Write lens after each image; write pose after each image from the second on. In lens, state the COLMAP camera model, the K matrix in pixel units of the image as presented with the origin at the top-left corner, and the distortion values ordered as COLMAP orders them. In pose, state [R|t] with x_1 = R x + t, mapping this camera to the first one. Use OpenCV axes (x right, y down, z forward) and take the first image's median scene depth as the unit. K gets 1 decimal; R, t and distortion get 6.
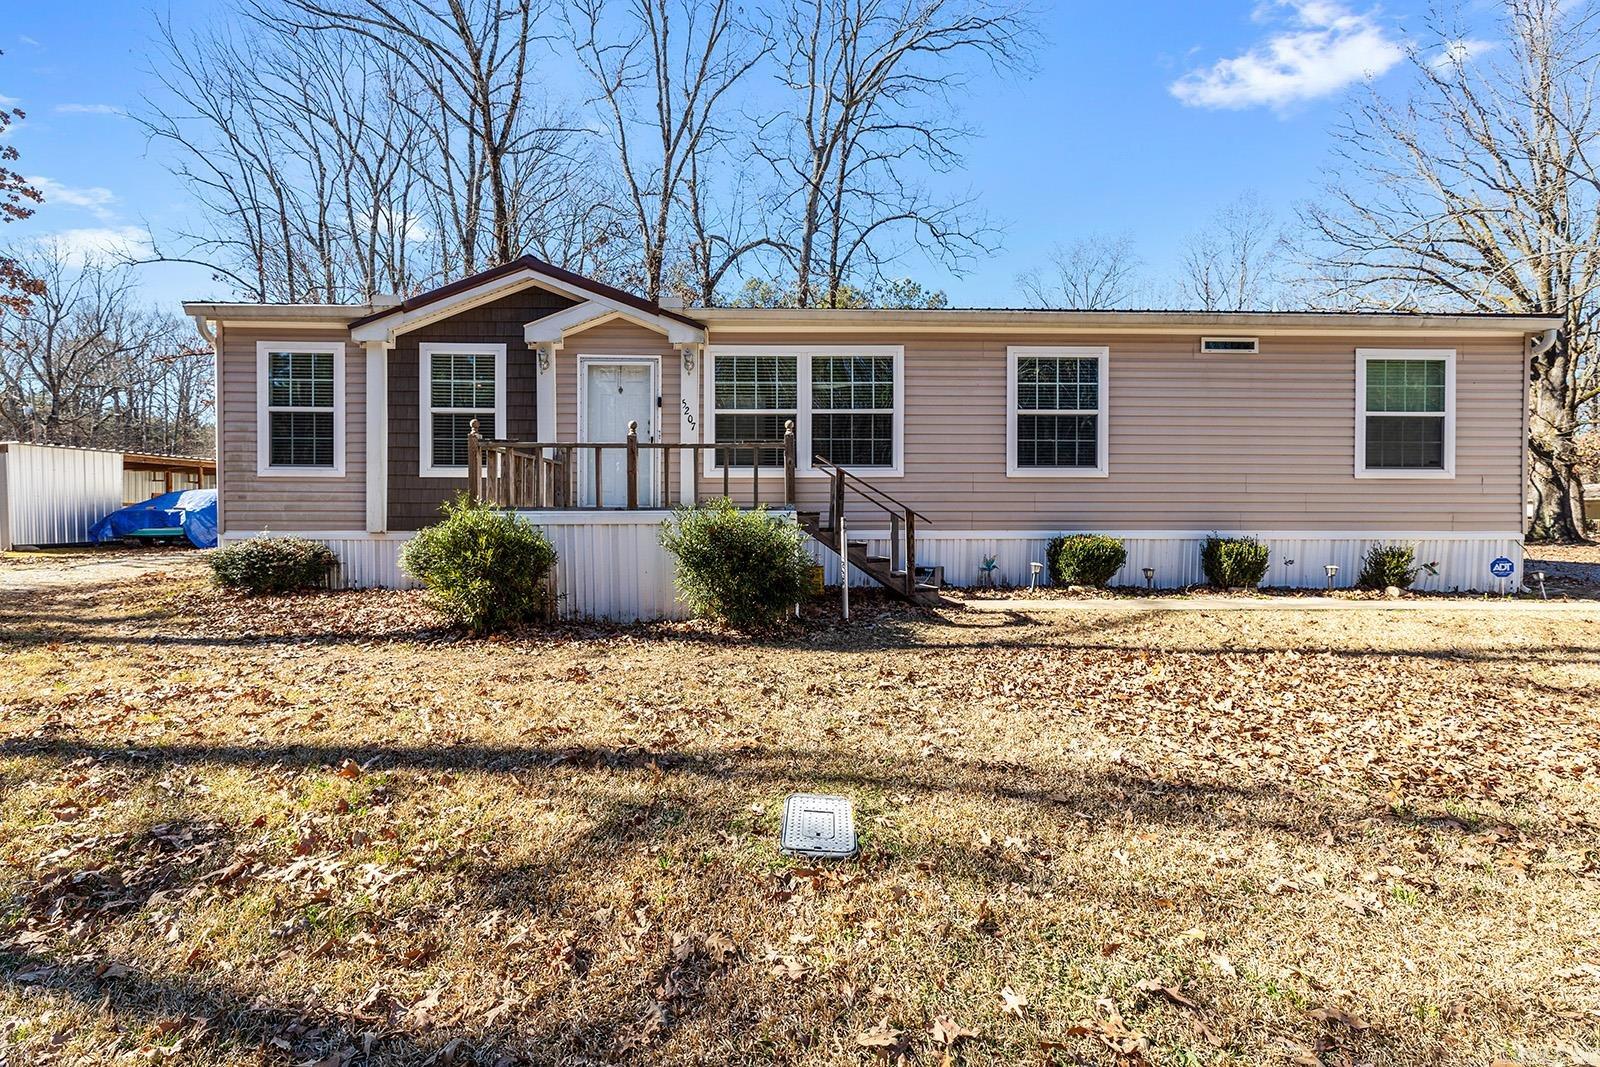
lens RADIAL K [[731.6, 0, 798.9], [0, 731.6, 541.9], [0, 0, 1]] dist [0.003691, -0.001245]
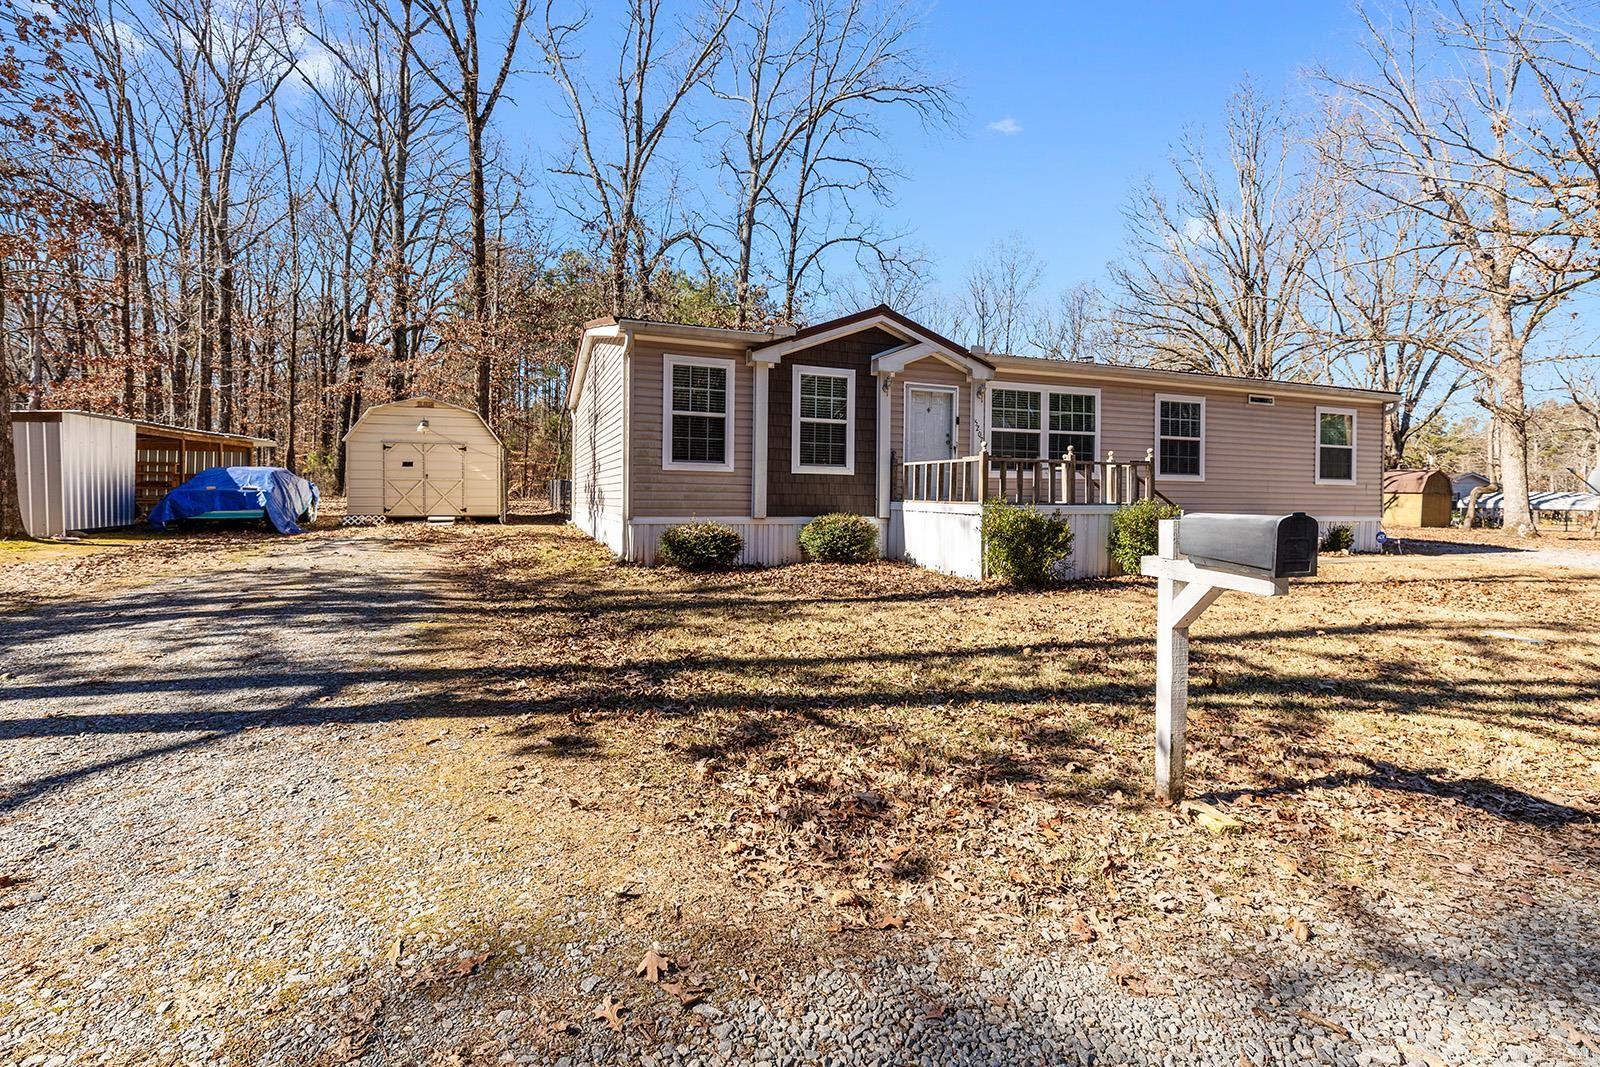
lens RADIAL K [[731.6, 0, 795.3], [0, 731.6, 530.6], [0, 0, 1]] dist [0.003691, -0.001245]
pose [[0.941668, -0.006877, 0.336474, -0.919660], [0.002259, 0.999898, 0.014116, -0.008957], [-0.336537, -0.012533, 0.941587, -0.165522]]
